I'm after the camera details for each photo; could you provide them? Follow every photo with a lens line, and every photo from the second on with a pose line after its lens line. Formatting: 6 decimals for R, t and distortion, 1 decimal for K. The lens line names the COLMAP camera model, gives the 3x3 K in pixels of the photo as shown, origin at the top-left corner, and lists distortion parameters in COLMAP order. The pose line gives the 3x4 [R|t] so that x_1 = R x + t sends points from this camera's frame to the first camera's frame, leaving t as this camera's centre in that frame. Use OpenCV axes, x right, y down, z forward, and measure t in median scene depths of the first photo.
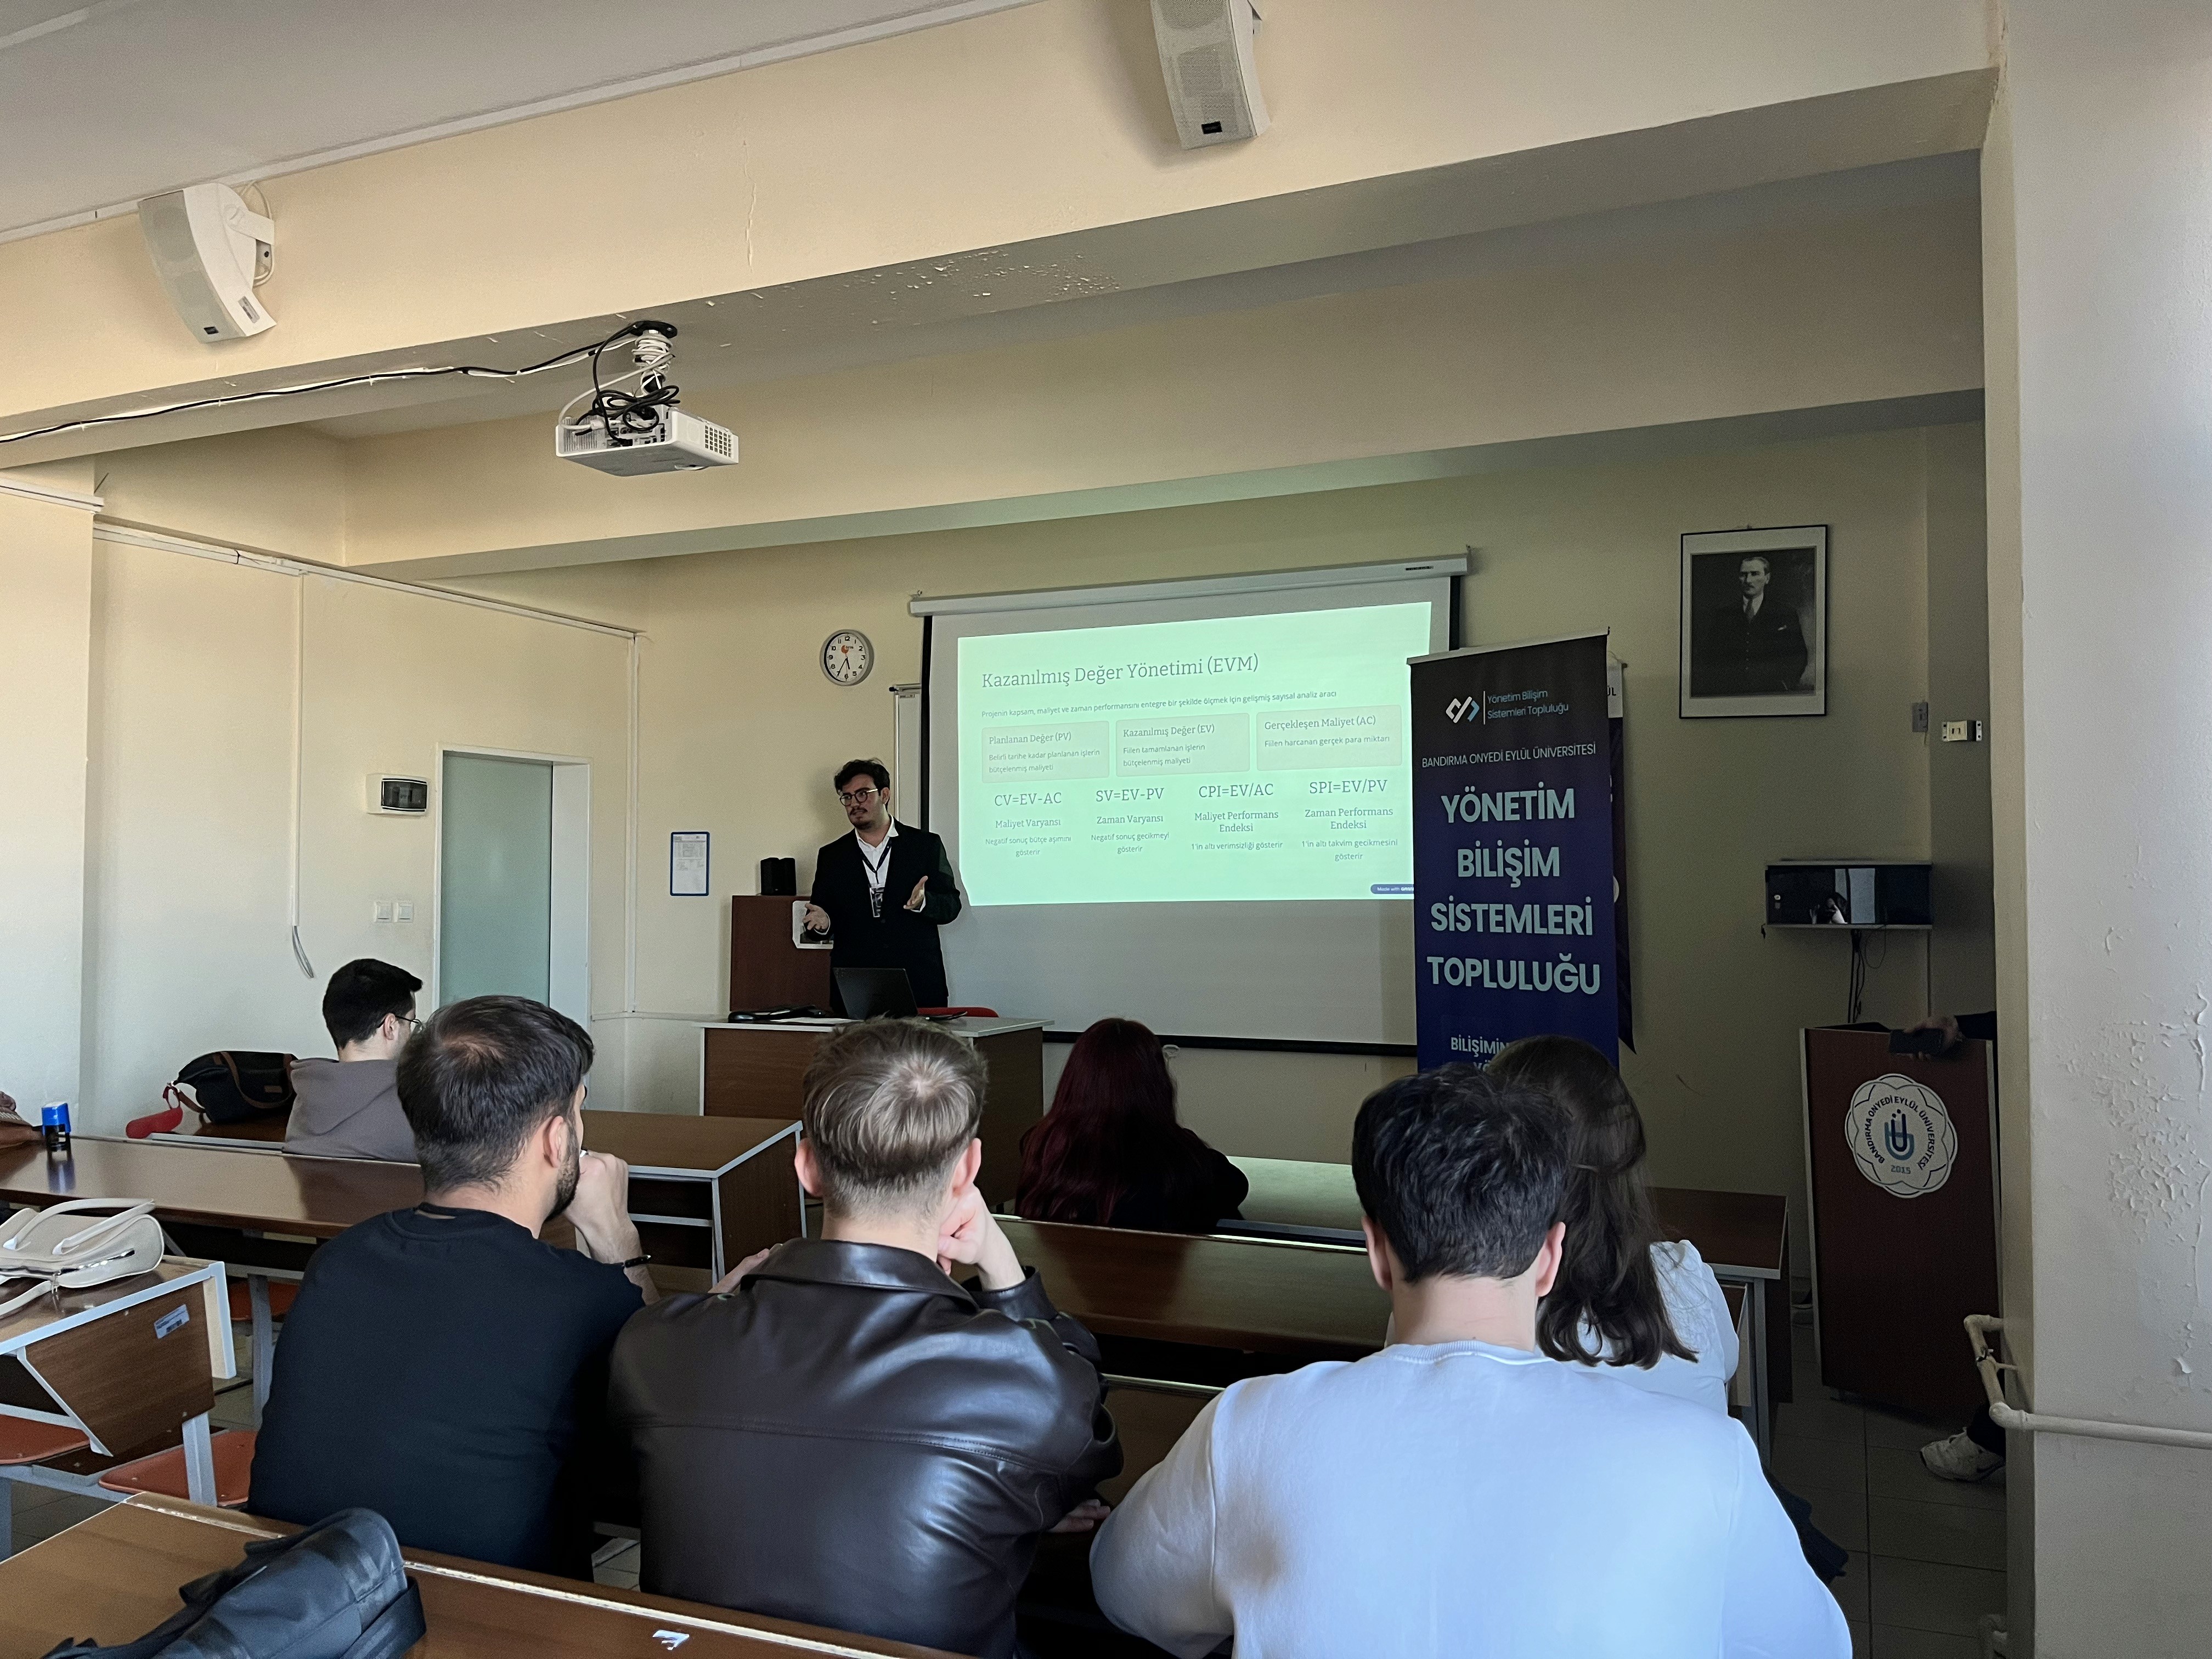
lens RADIAL K [[1715.9, 0, 1106.0], [0, 1715.9, 829.5], [0, 0, 1]] dist [-0.002485, -0.000374]
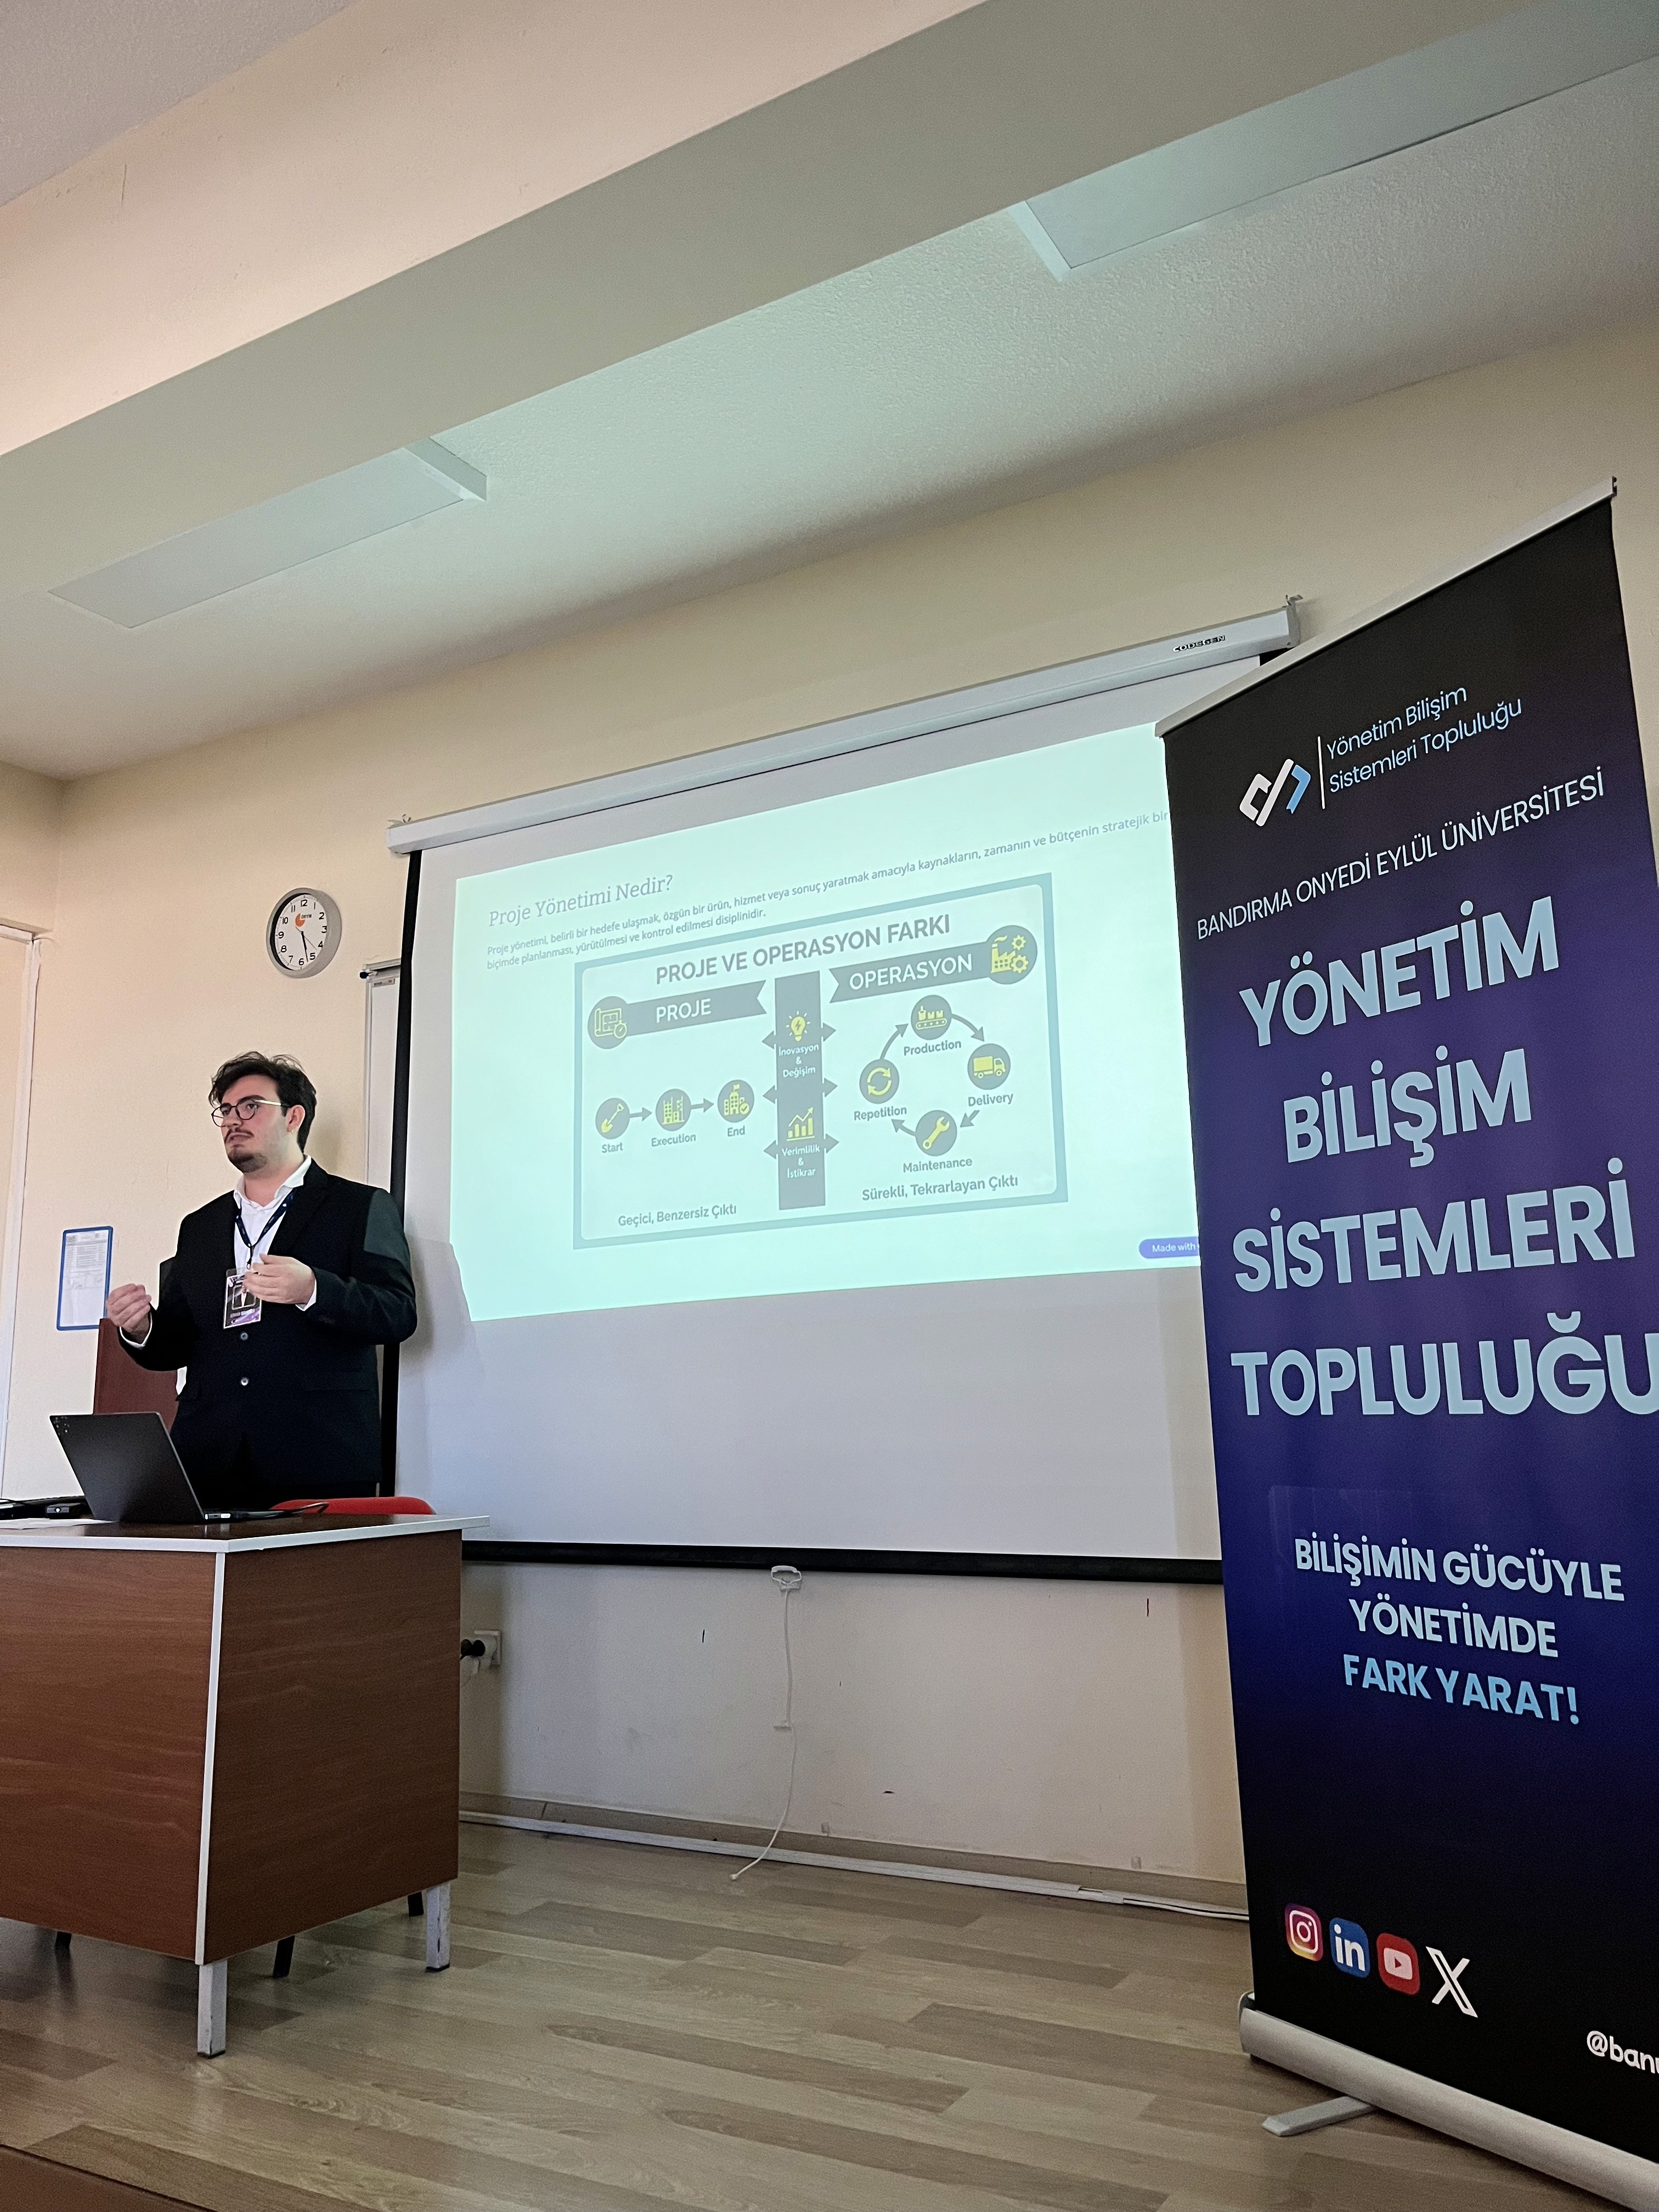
lens RADIAL K [[1715.9, 0, 829.5], [0, 1715.9, 1106.0], [0, 0, 1]] dist [-0.002485, -0.000374]
pose [[0.993988, -0.038461, -0.102511, 0.137664], [0.023972, 0.990003, -0.138991, 0.072946], [0.106832, 0.135698, 0.984974, 0.567410]]
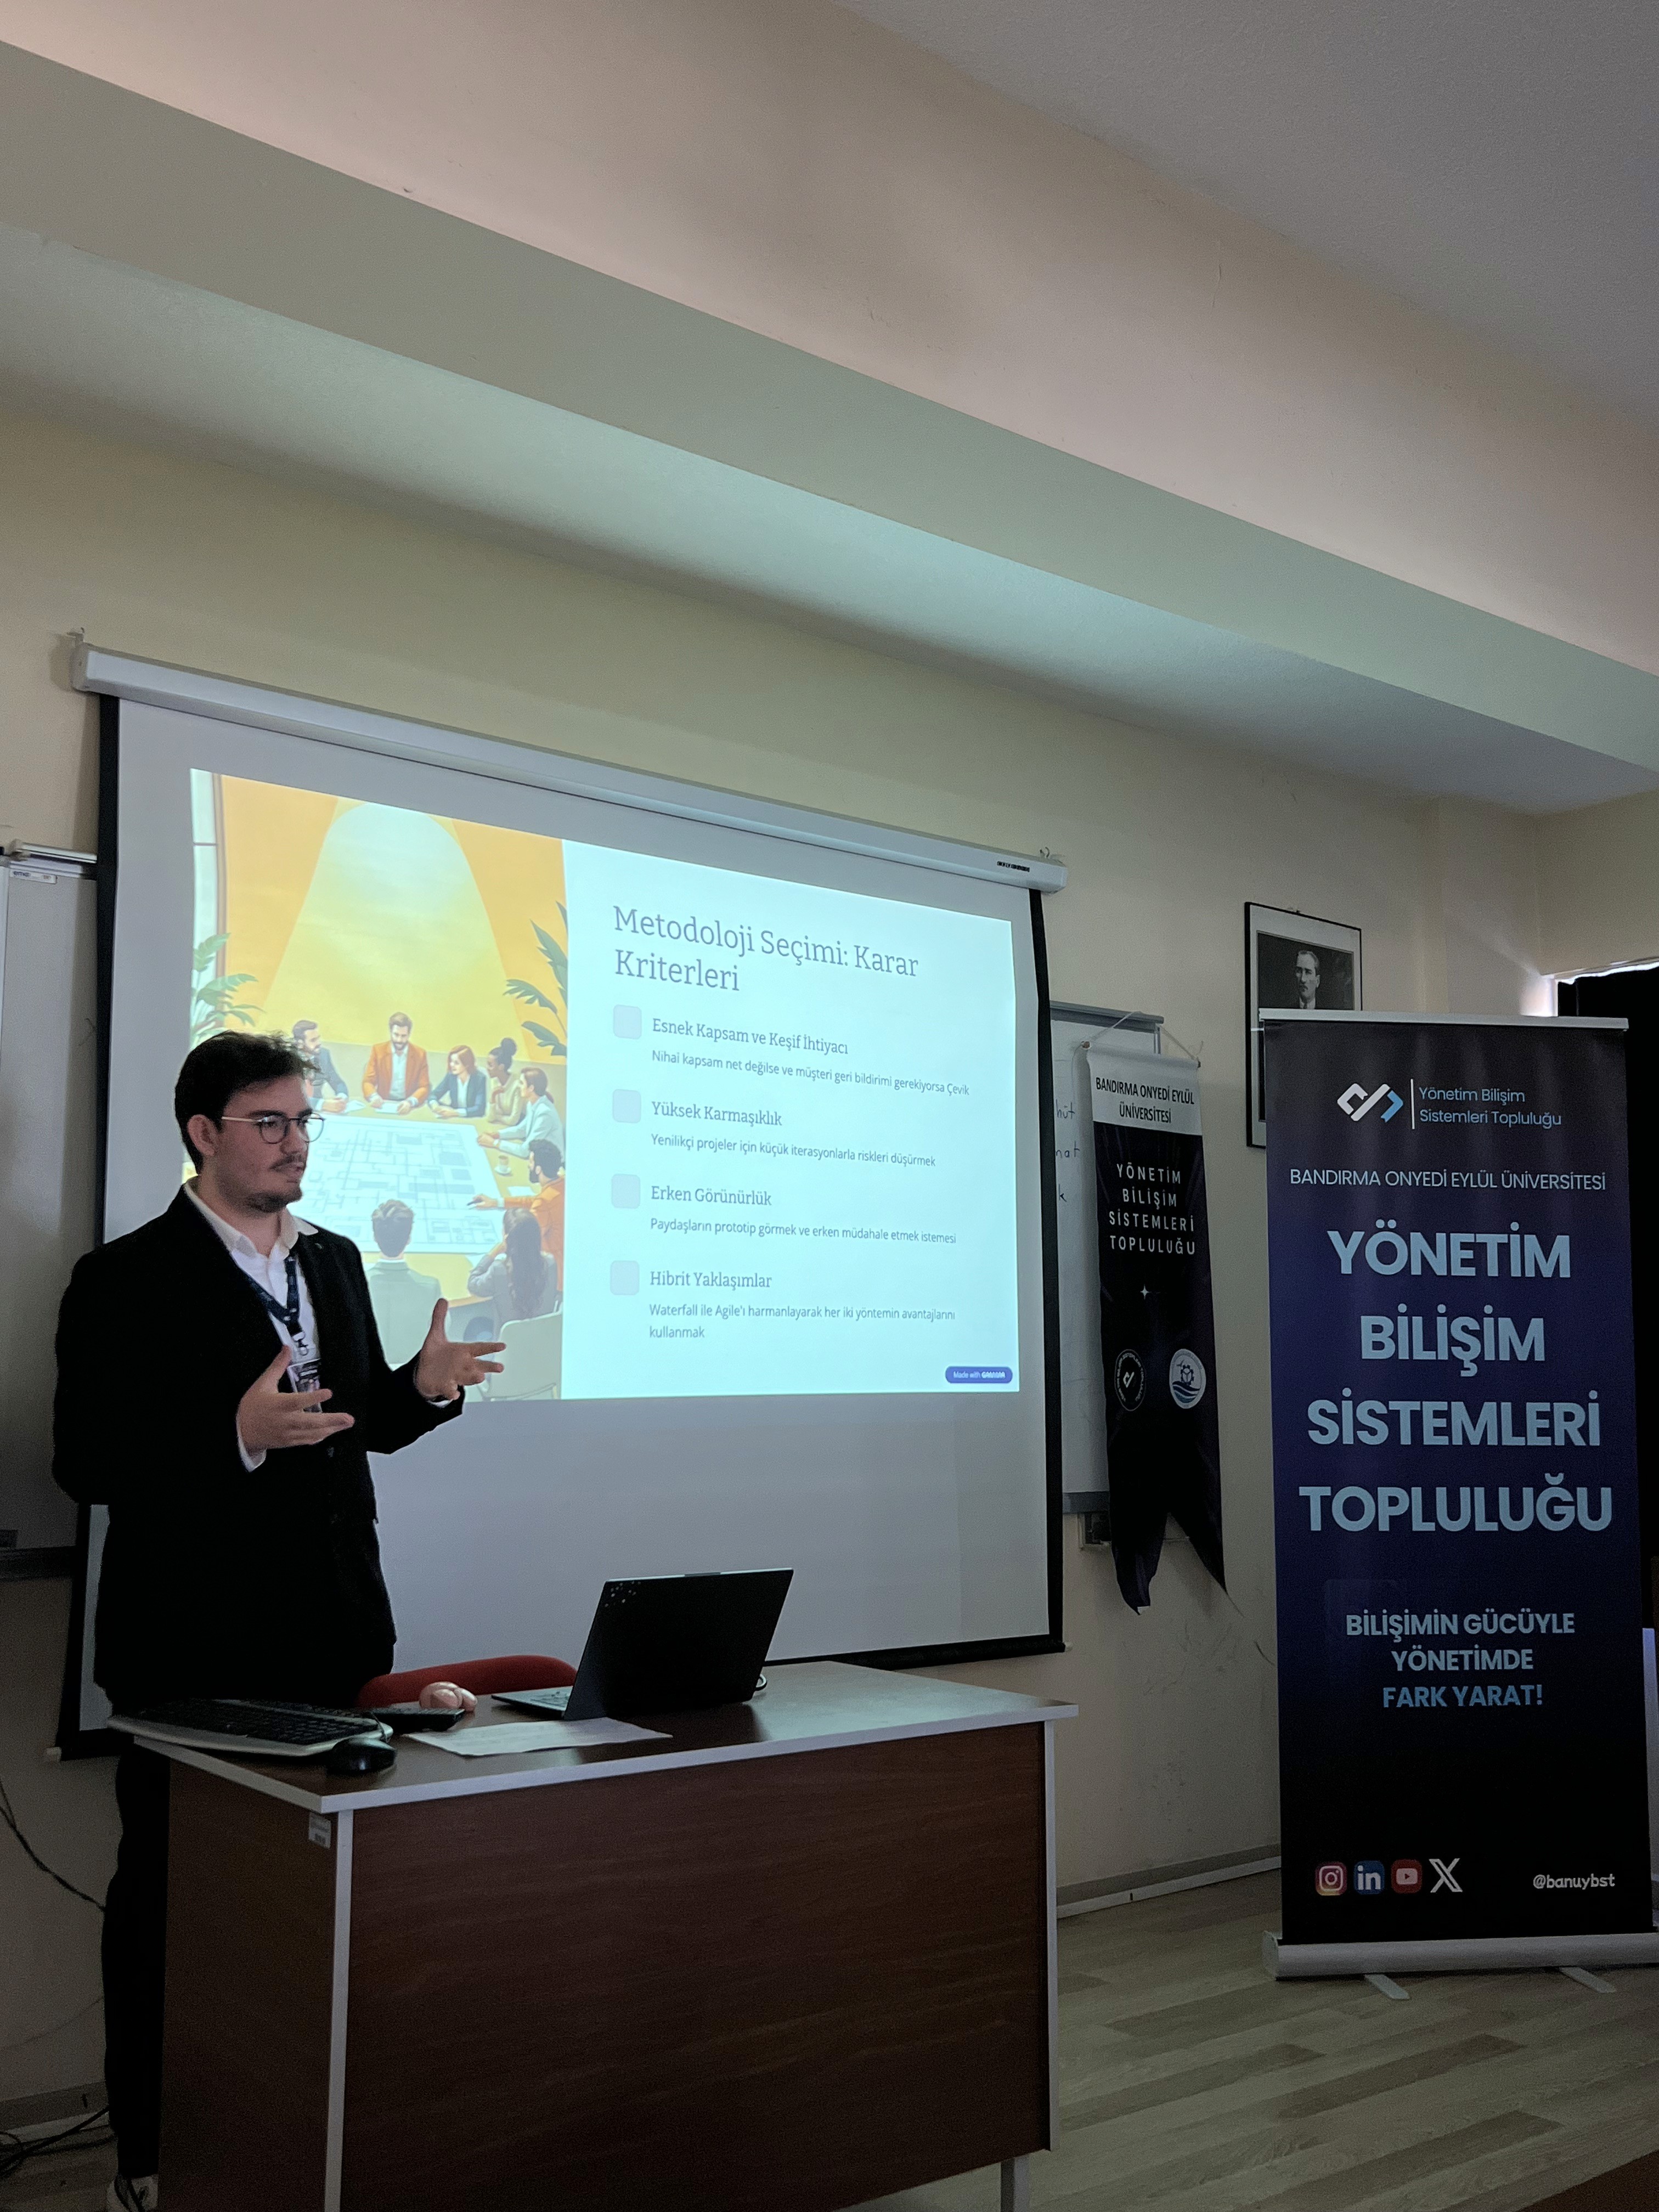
lens RADIAL K [[2028.6, 0, 823.5], [0, 2028.6, 1073.6], [0, 0, 1]] dist [-0.003429, -0.107326]
pose [[0.488598, 0.134353, 0.862103, -0.576590], [-0.039774, 0.990476, -0.131817, 0.030540], [-0.871602, 0.030116, 0.489288, 0.820167]]
